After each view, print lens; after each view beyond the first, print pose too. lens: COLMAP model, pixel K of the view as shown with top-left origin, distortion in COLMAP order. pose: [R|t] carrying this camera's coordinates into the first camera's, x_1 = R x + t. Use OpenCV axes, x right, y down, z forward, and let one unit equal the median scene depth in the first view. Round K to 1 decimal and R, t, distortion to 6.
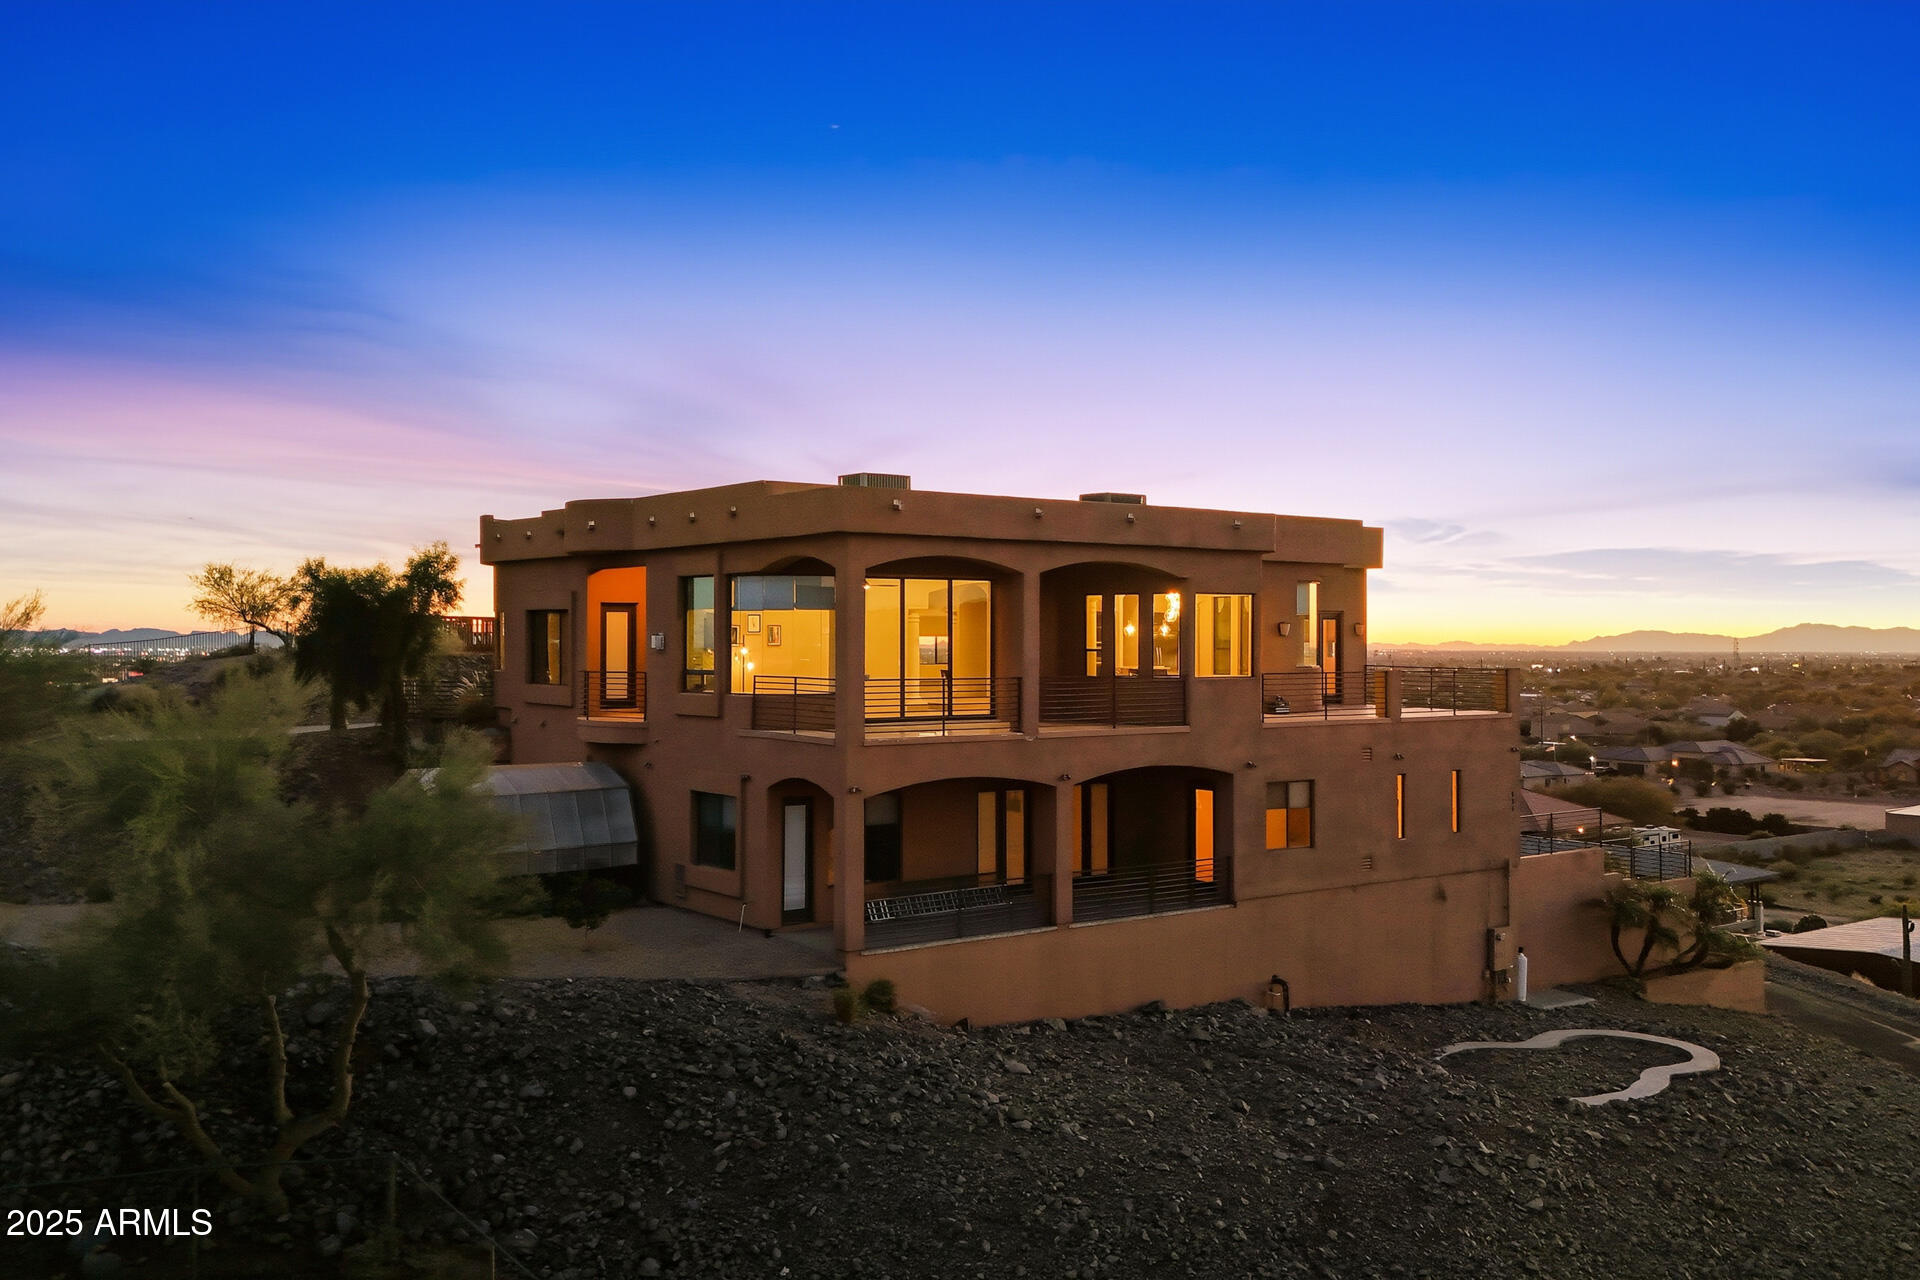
lens RADIAL K [[1704.2, 0, 966.4], [0, 1704.2, 594.3], [0, 0, 1]] dist [0.054894, -0.017528]
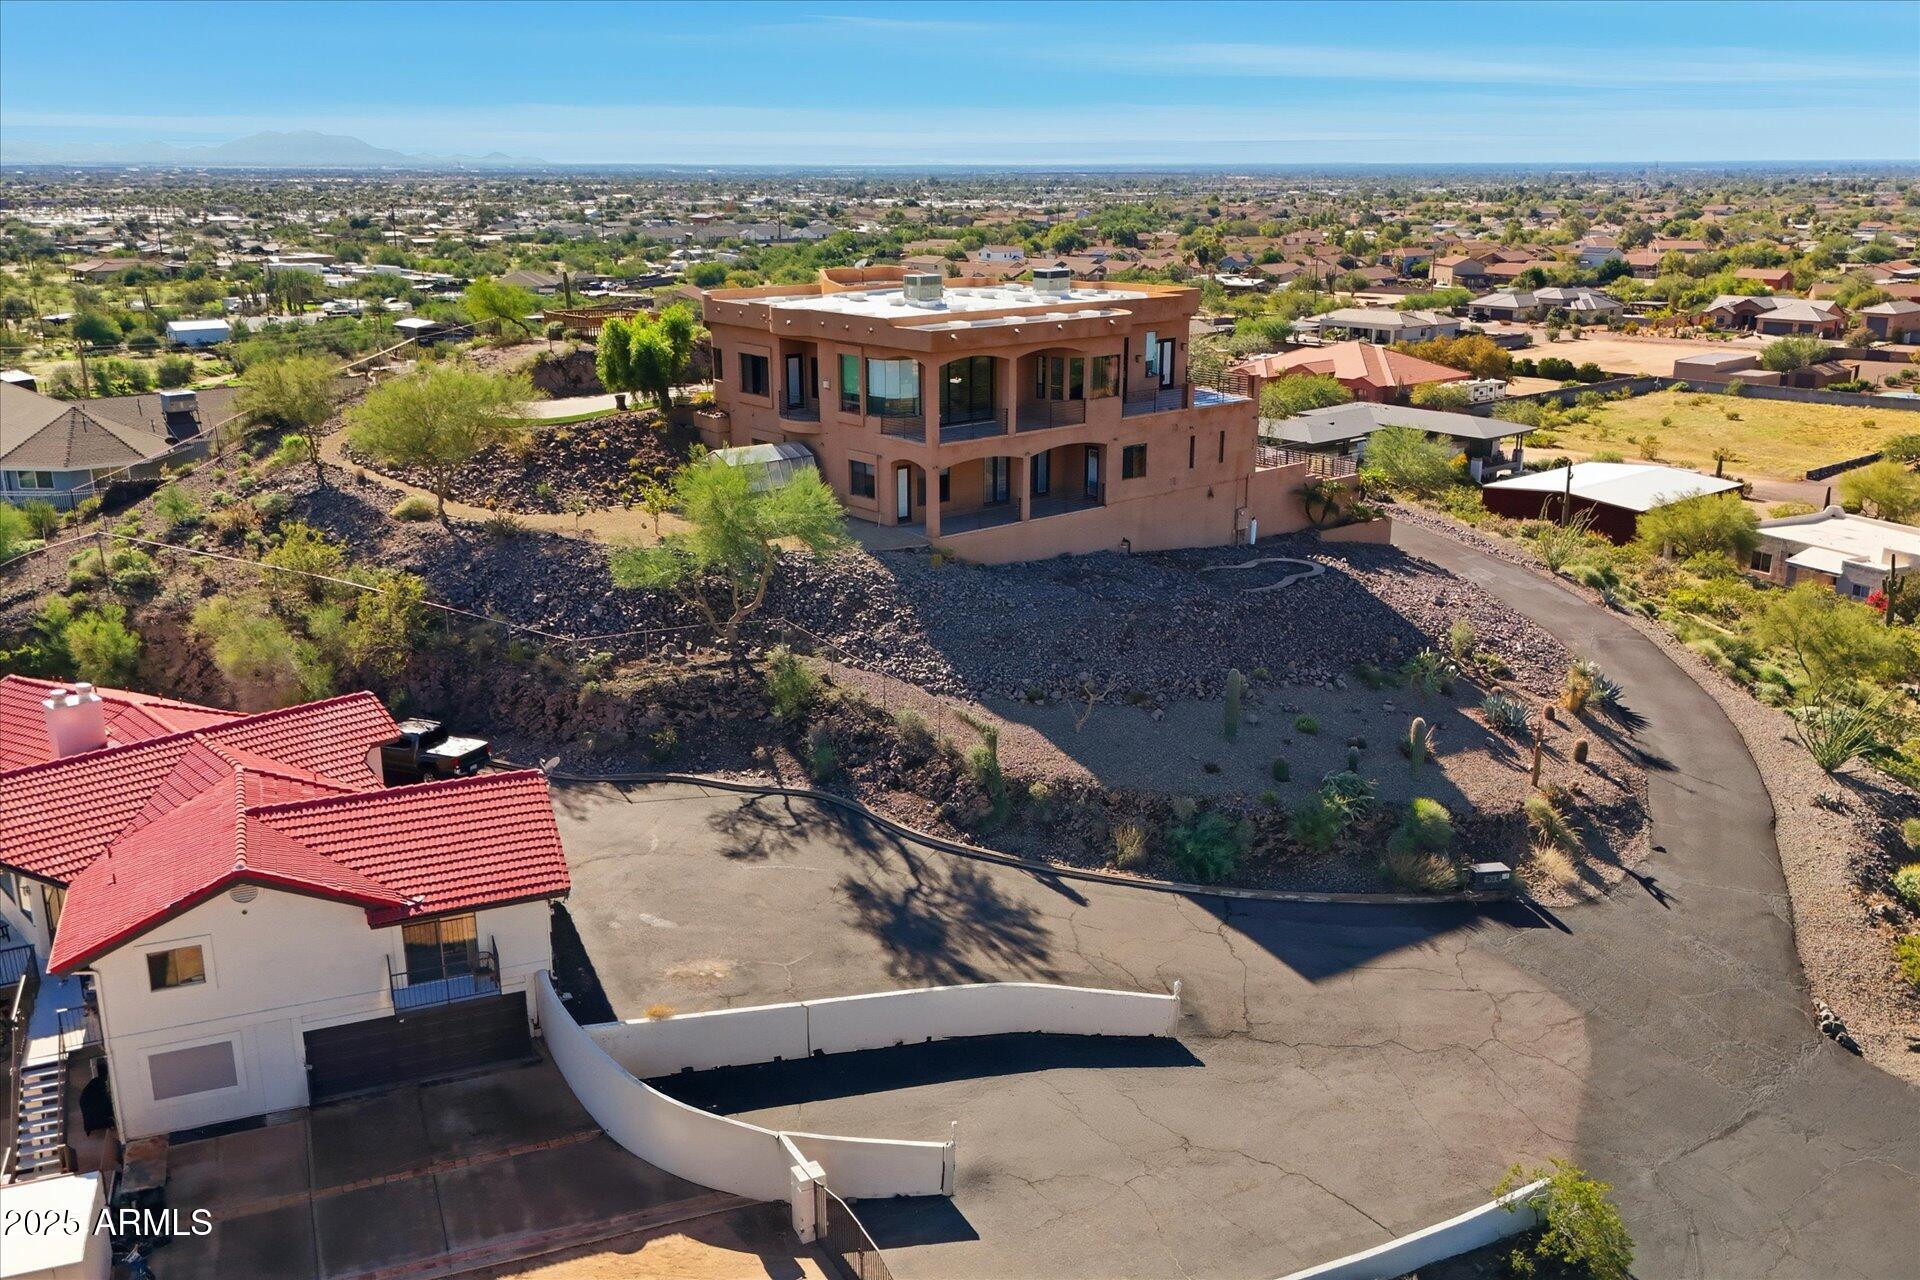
lens RADIAL K [[1704.2, 0, 966.4], [0, 1704.2, 594.3], [0, 0, 1]] dist [0.054894, -0.017528]
pose [[0.999340, -0.020128, 0.030253, -0.079299], [0.010962, 0.960771, 0.277127, -0.295499], [-0.034644, -0.276612, 0.960357, -1.031559]]
